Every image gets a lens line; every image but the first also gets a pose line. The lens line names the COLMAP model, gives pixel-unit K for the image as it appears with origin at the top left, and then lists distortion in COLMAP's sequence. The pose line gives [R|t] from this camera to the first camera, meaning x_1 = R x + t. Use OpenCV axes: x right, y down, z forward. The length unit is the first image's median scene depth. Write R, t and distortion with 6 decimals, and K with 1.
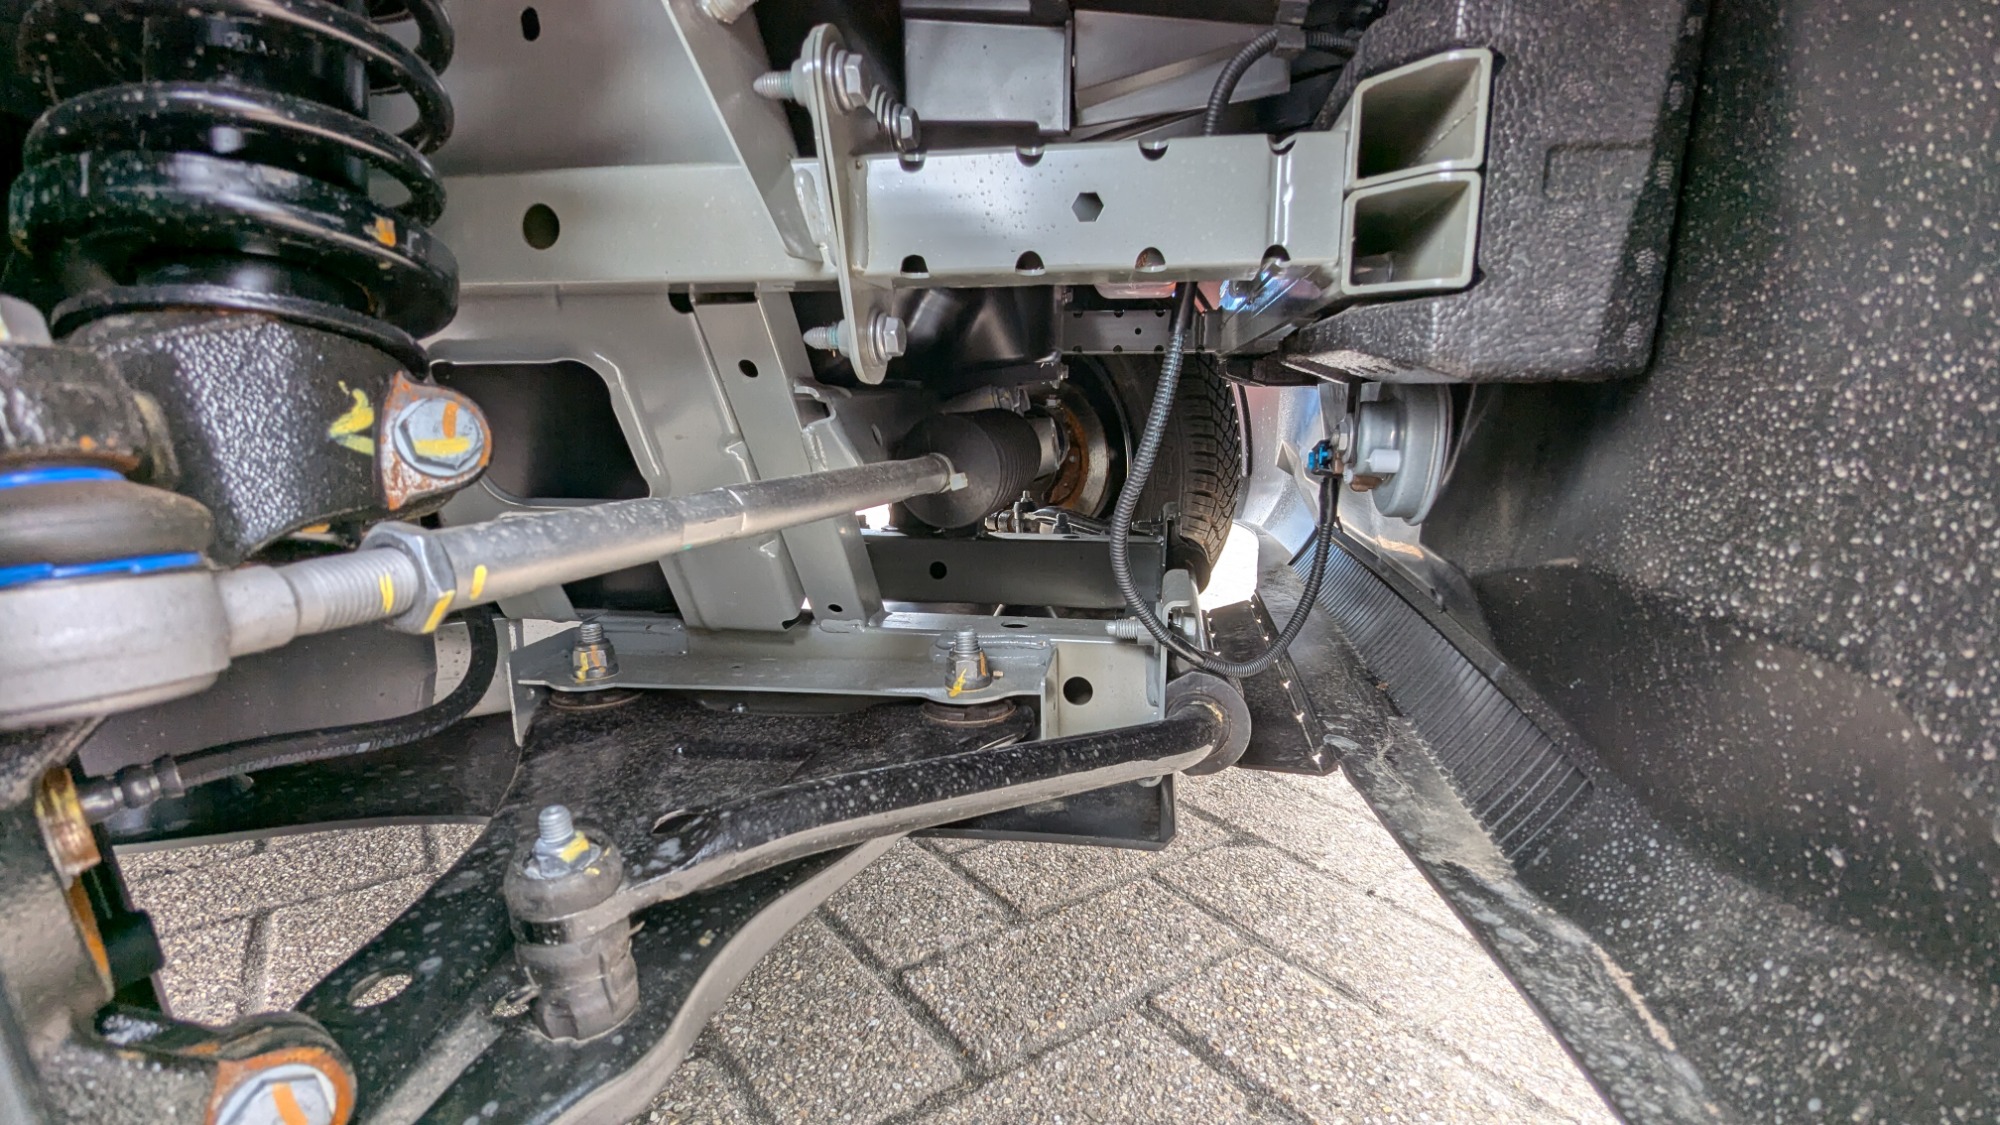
lens RADIAL K [[943.4, 0, 994.3], [0, 943.4, 566.9], [0, 0, 1]] dist [-0.003294, 0.002698]
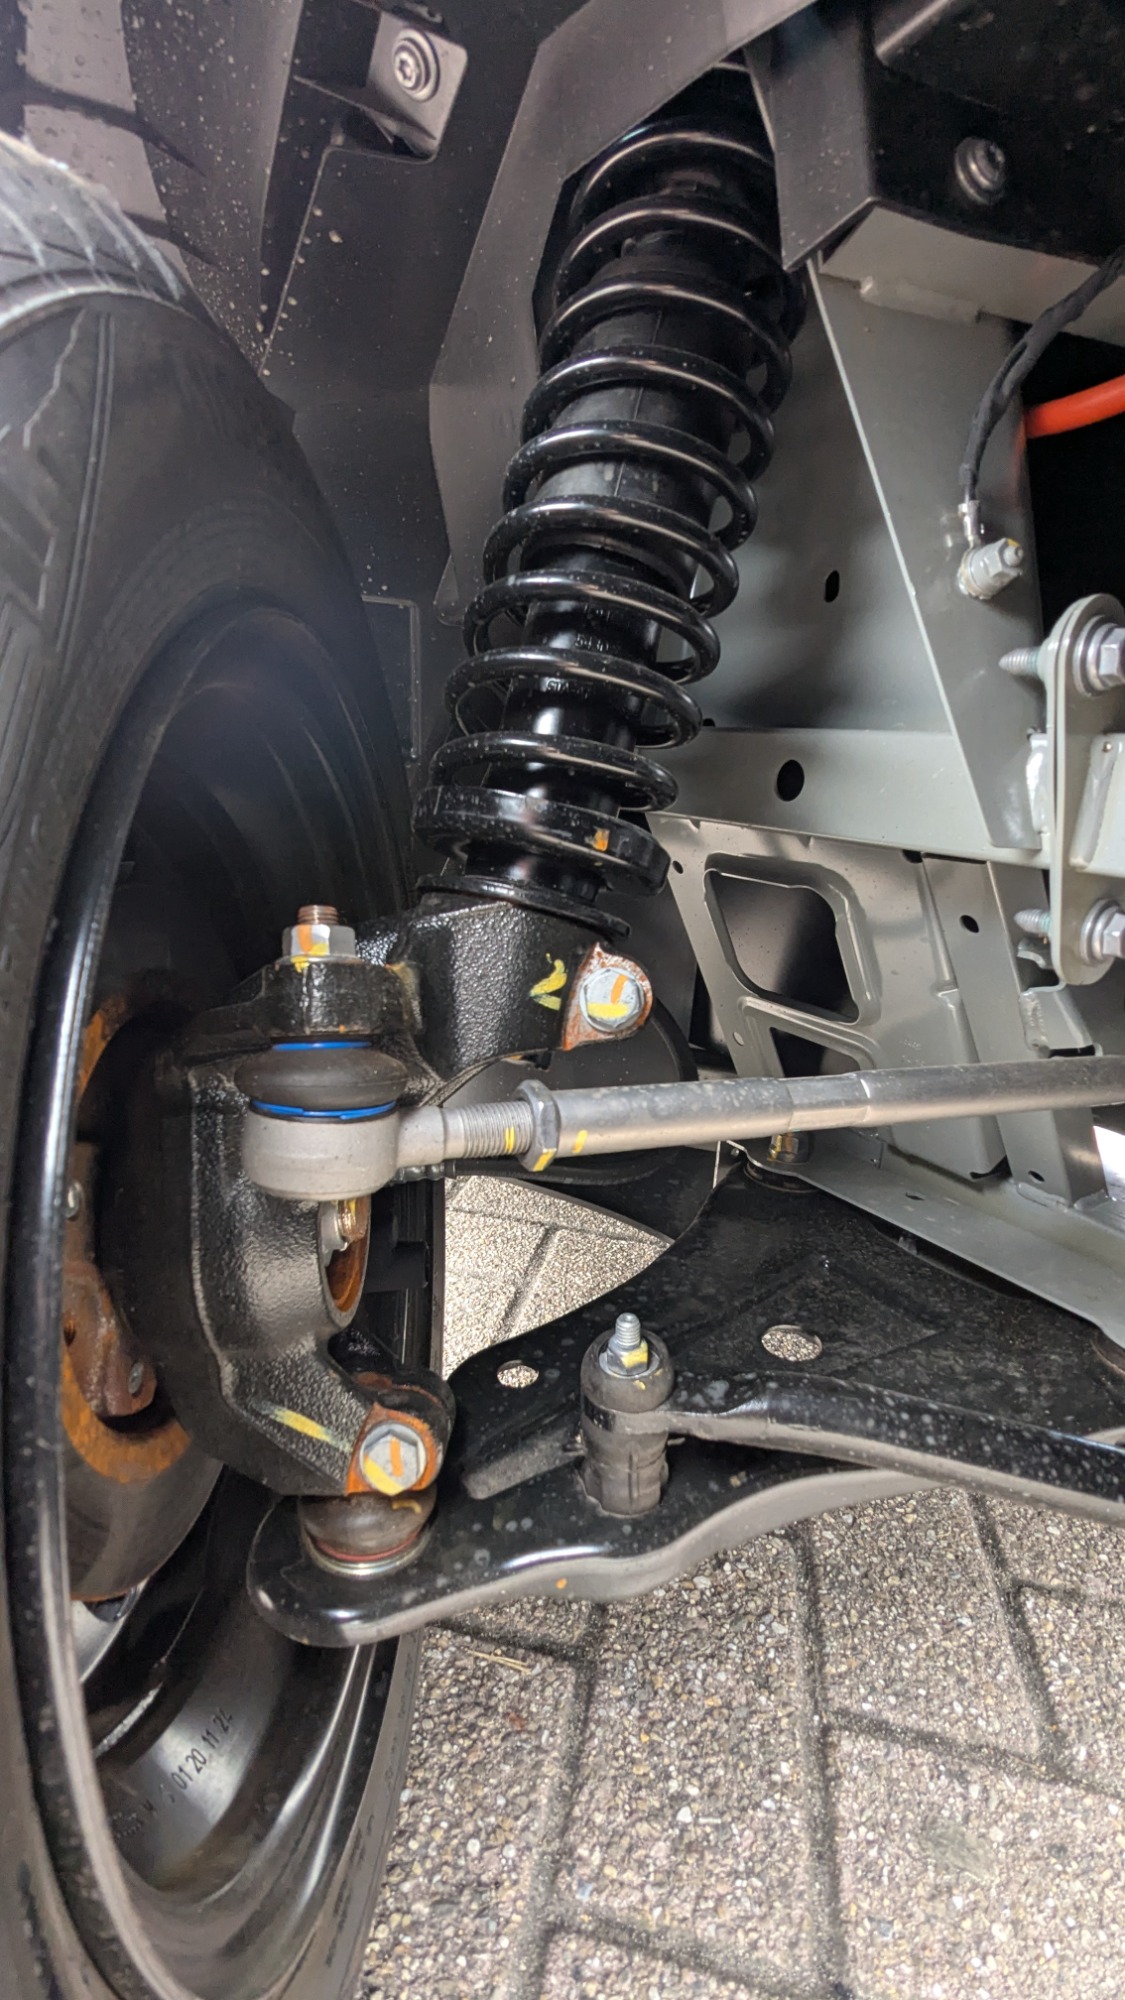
lens RADIAL K [[943.4, 0, 561.7], [0, 943.4, 1000.5], [0, 0, 1]] dist [-0.003294, 0.002698]
pose [[0.689068, 0.227944, -0.687915, 0.165591], [-0.212232, 0.971100, 0.109191, -0.203621], [0.692923, 0.070758, 0.717531, 0.063136]]
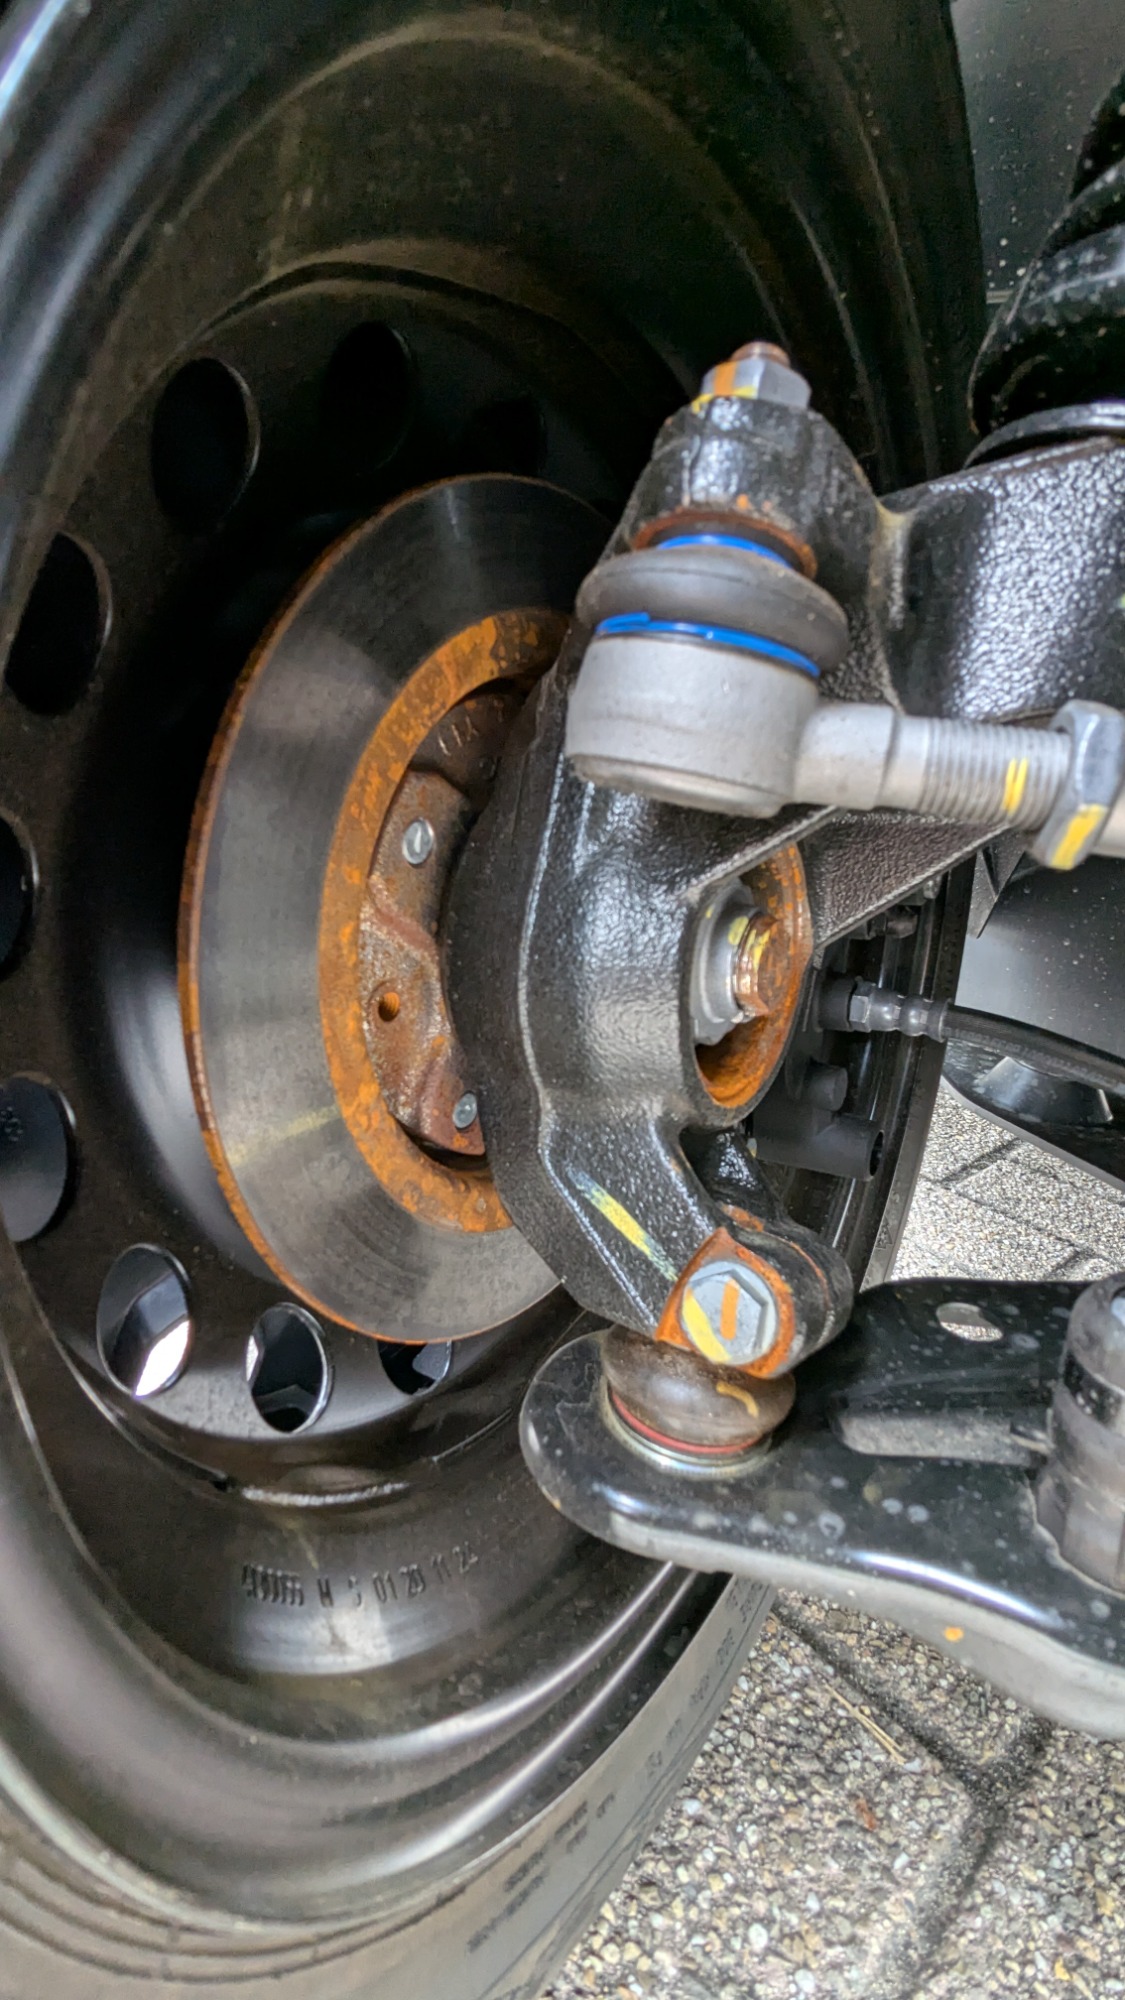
lens RADIAL K [[943.4, 0, 561.1], [0, 943.4, 1001.2], [0, 0, 1]] dist [-0.003294, 0.002698]
pose [[0.151741, 0.314249, -0.937135, 0.010753], [-0.304029, 0.916987, 0.258264, 0.062583], [0.940500, 0.245727, 0.234686, 0.354282]]
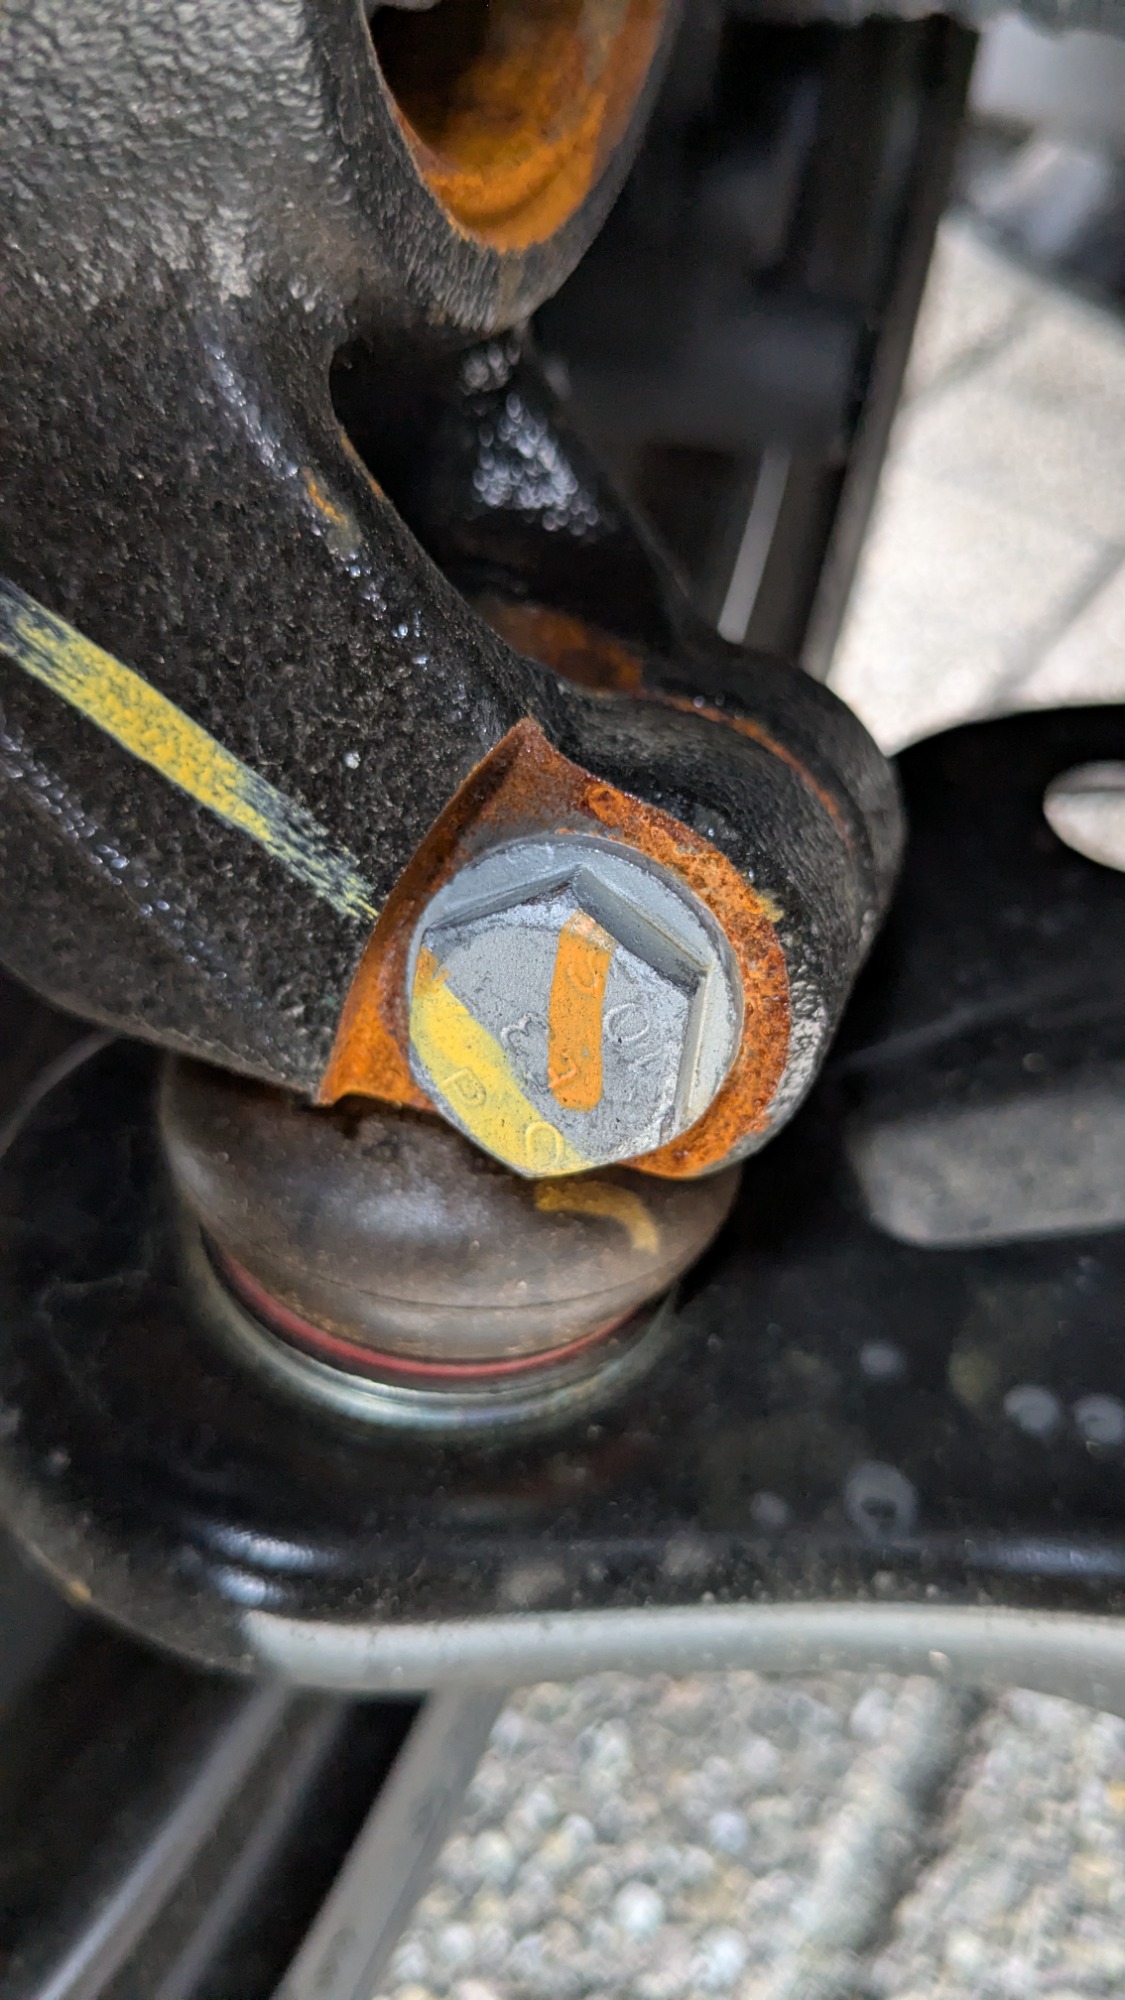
lens RADIAL K [[1713.1, 0, 615.3], [0, 1713.1, 990.0], [0, 0, 1]] dist [-0.020510, -0.025464]
pose [[0.417254, 0.671530, -0.612329, -0.297186], [-0.335795, 0.740026, 0.582755, 0.186039], [0.844477, -0.037540, 0.534275, 0.491940]]
